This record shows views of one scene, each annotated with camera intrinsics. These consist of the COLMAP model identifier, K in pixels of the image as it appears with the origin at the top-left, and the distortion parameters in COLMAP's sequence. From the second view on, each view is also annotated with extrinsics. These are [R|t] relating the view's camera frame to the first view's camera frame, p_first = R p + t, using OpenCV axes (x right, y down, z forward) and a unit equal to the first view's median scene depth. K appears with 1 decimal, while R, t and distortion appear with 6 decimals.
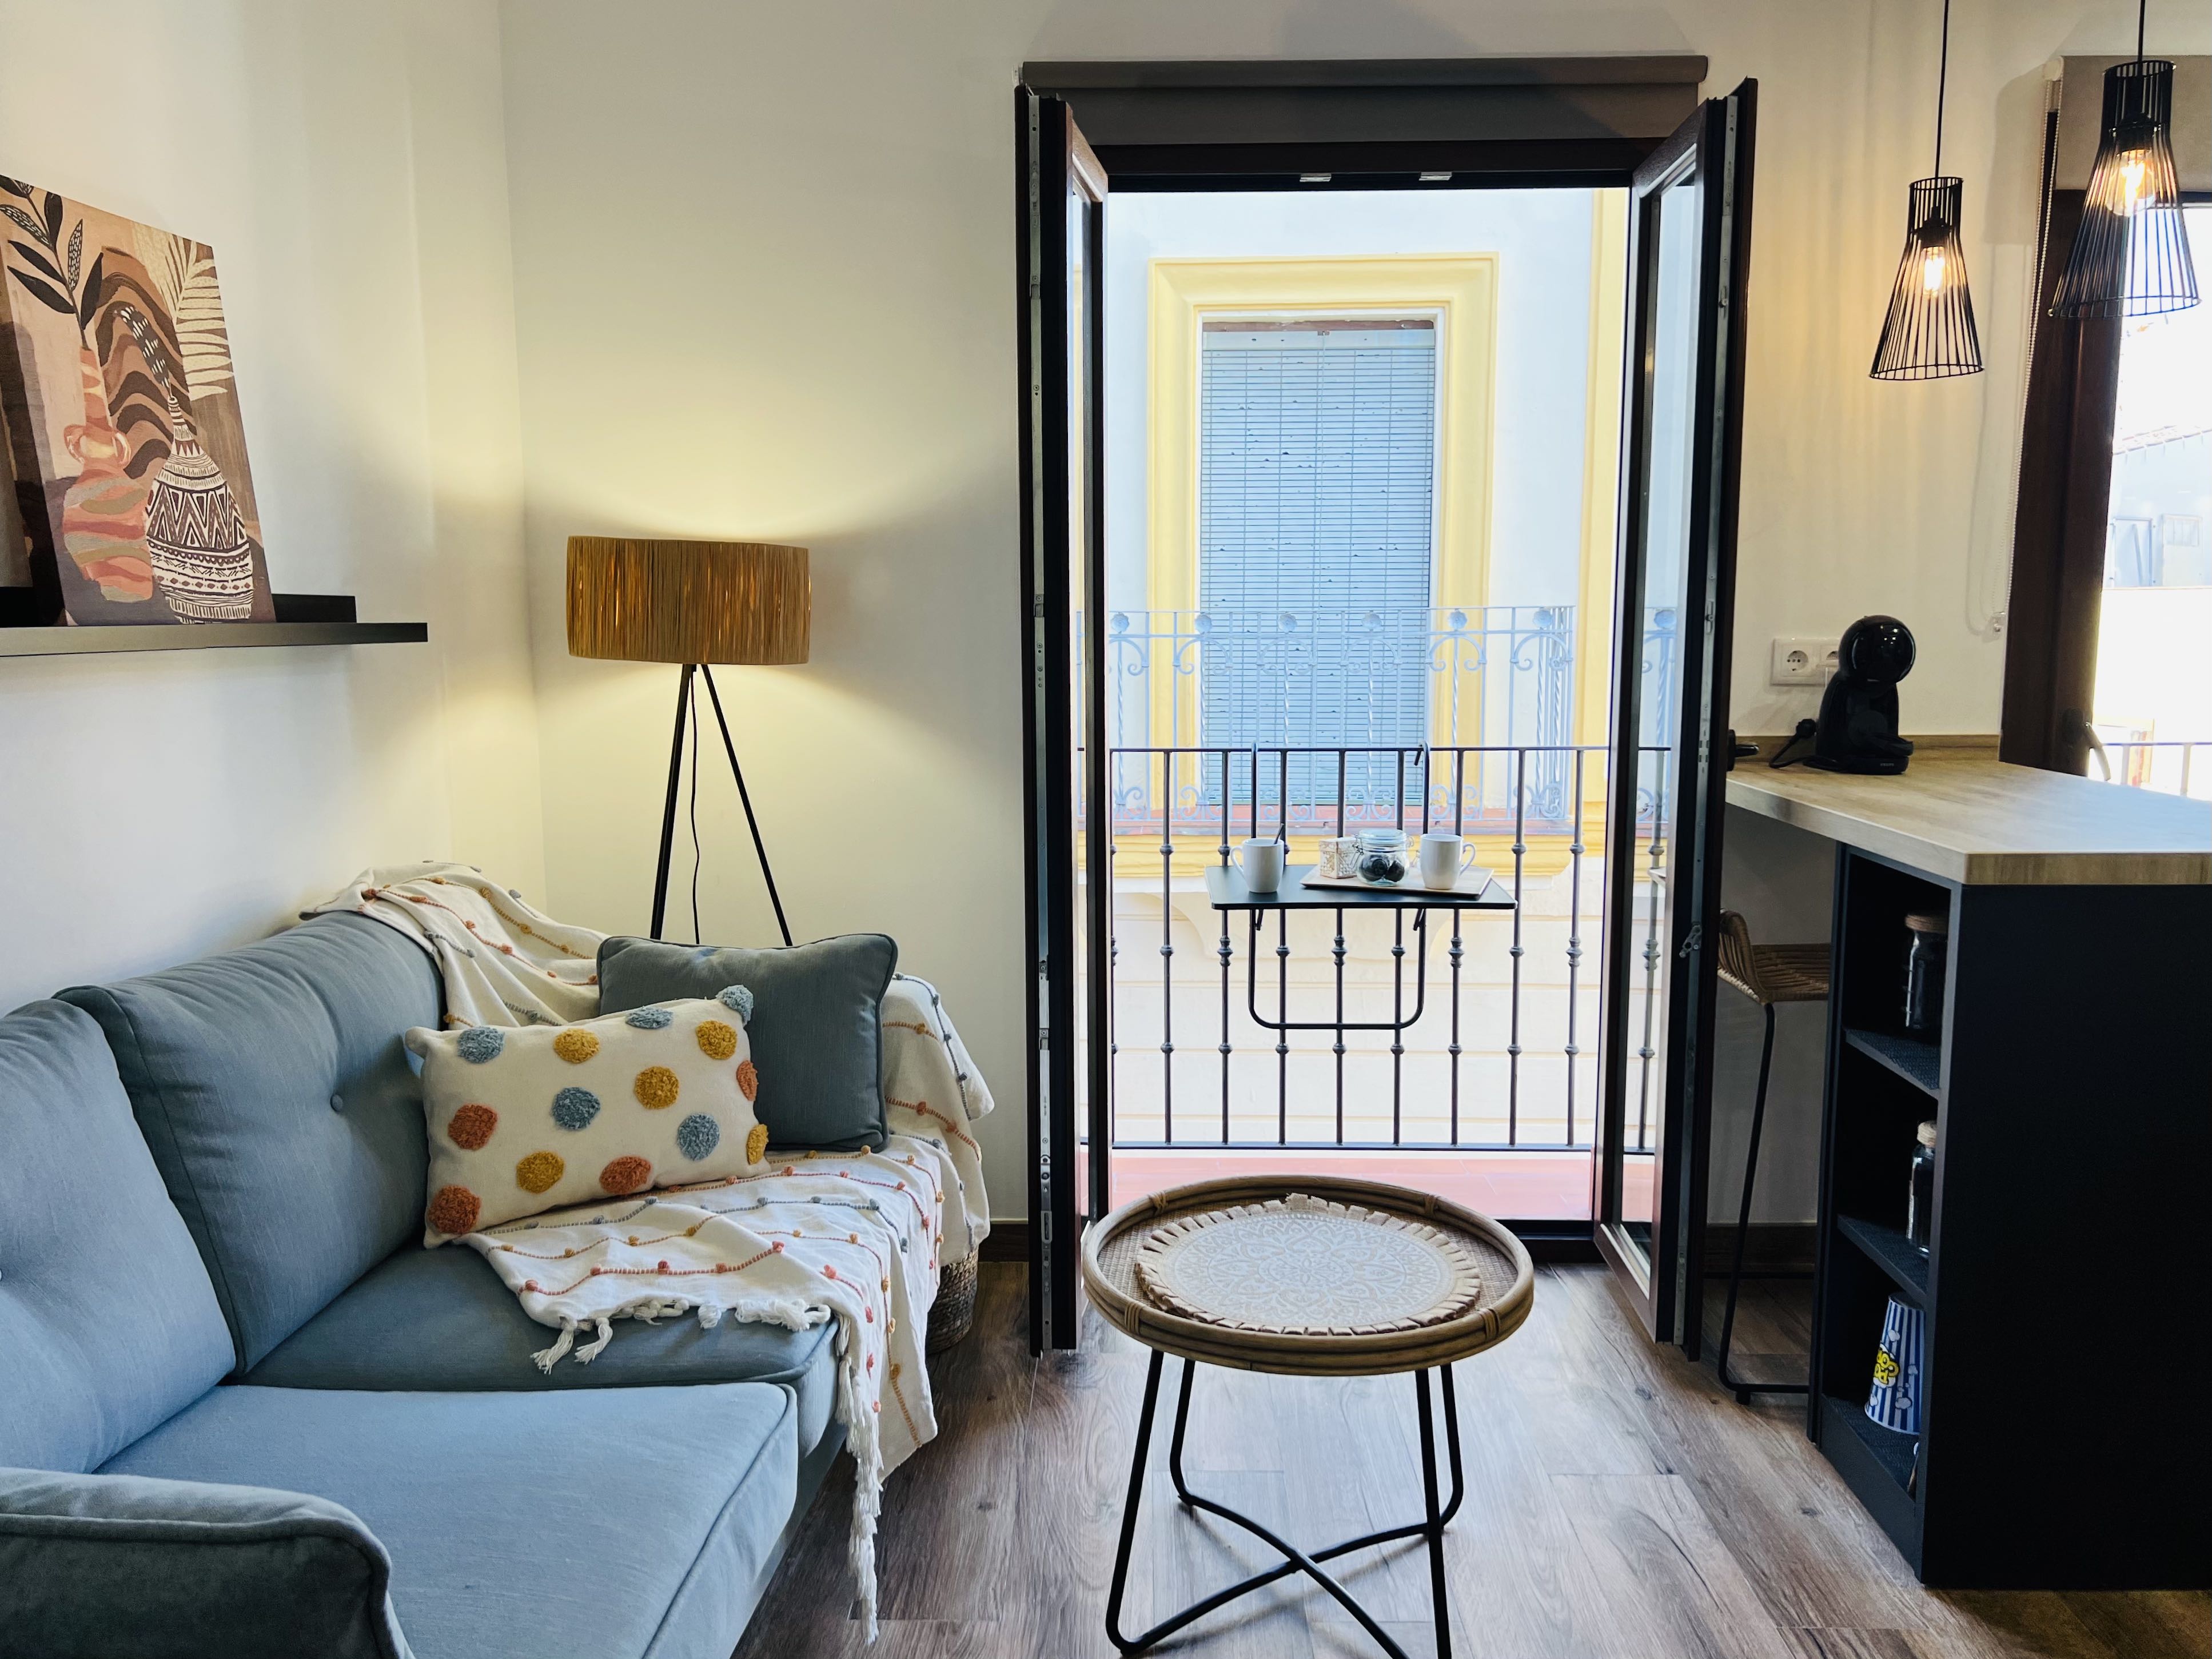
lens RADIAL K [[1659.5, 0, 1085.4], [0, 1659.5, 826.3], [0, 0, 1]] dist [0.048620, -0.055525]
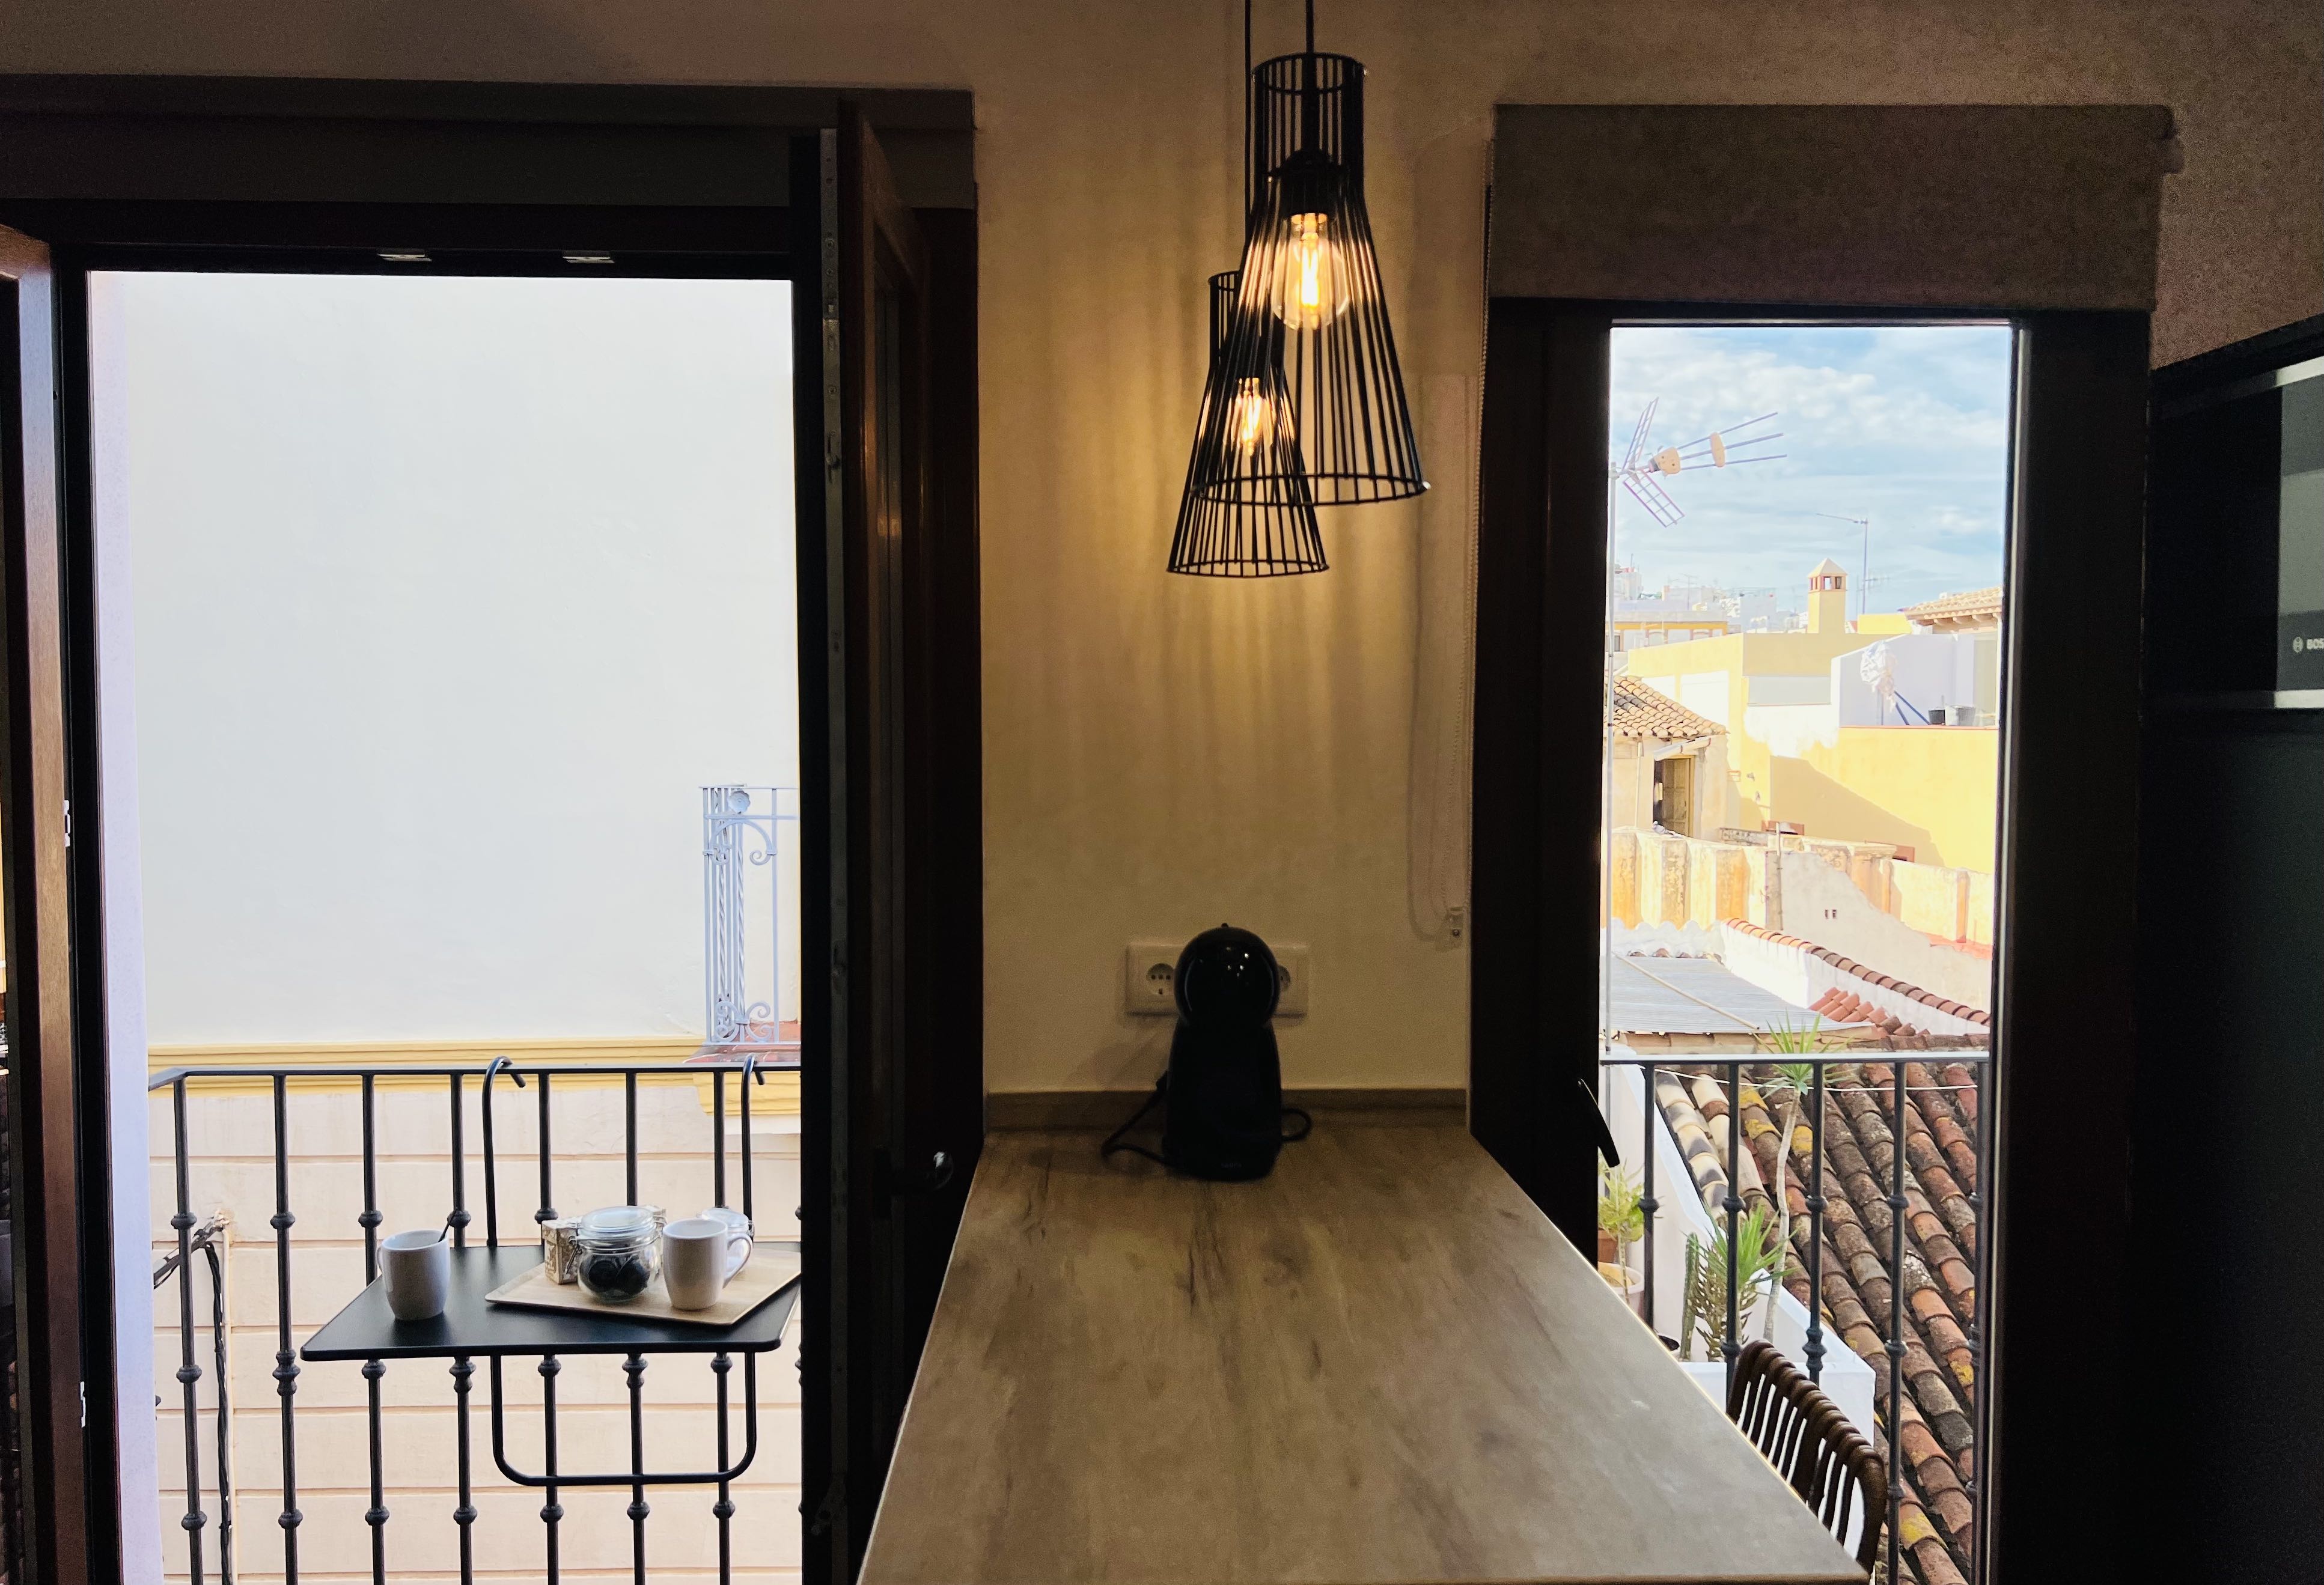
lens RADIAL K [[1768.5, 0, 1150.8], [0, 1768.5, 841.2], [0, 0, 1]] dist [0.005901, -0.009561]
pose [[0.997683, -0.001654, 0.068007, 0.425606], [0.005920, 0.998023, -0.062571, -0.125903], [-0.067769, 0.062829, 0.995721, 0.340094]]
